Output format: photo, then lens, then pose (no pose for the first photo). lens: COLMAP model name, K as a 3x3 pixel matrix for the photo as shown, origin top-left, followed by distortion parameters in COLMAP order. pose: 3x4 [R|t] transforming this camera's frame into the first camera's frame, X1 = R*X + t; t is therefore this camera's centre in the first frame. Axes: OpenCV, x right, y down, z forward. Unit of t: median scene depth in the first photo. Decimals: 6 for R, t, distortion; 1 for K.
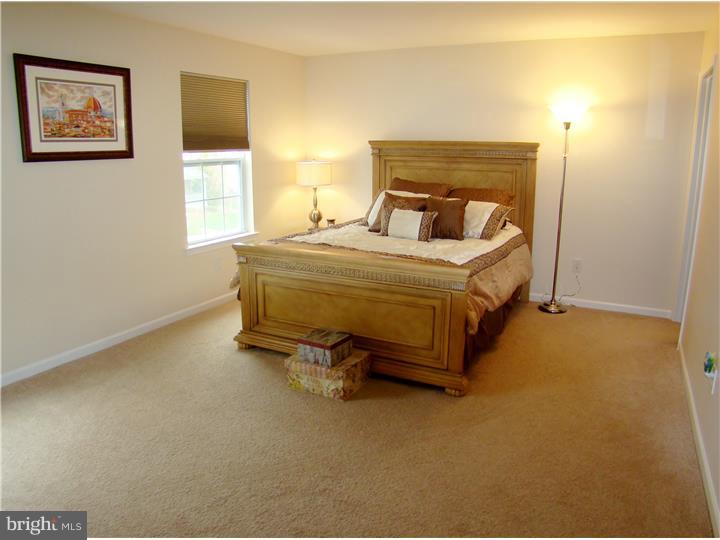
lens RADIAL K [[540.3, 0, 360.0], [0, 540.3, 270.0], [0, 0, 1]] dist [-0.199366, 0.116874]
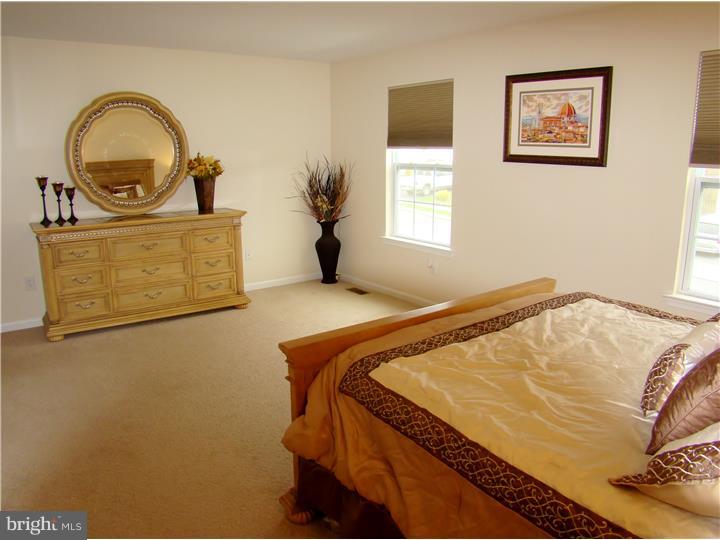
lens RADIAL K [[540.3, 0, 360.0], [0, 540.3, 270.0], [0, 0, 1]] dist [-0.199366, 0.116874]
pose [[-0.414709, 0.192207, -0.889423, 0.632286], [-0.210167, 0.930777, 0.299137, -0.258615], [0.885351, 0.310983, -0.345606, 1.120561]]
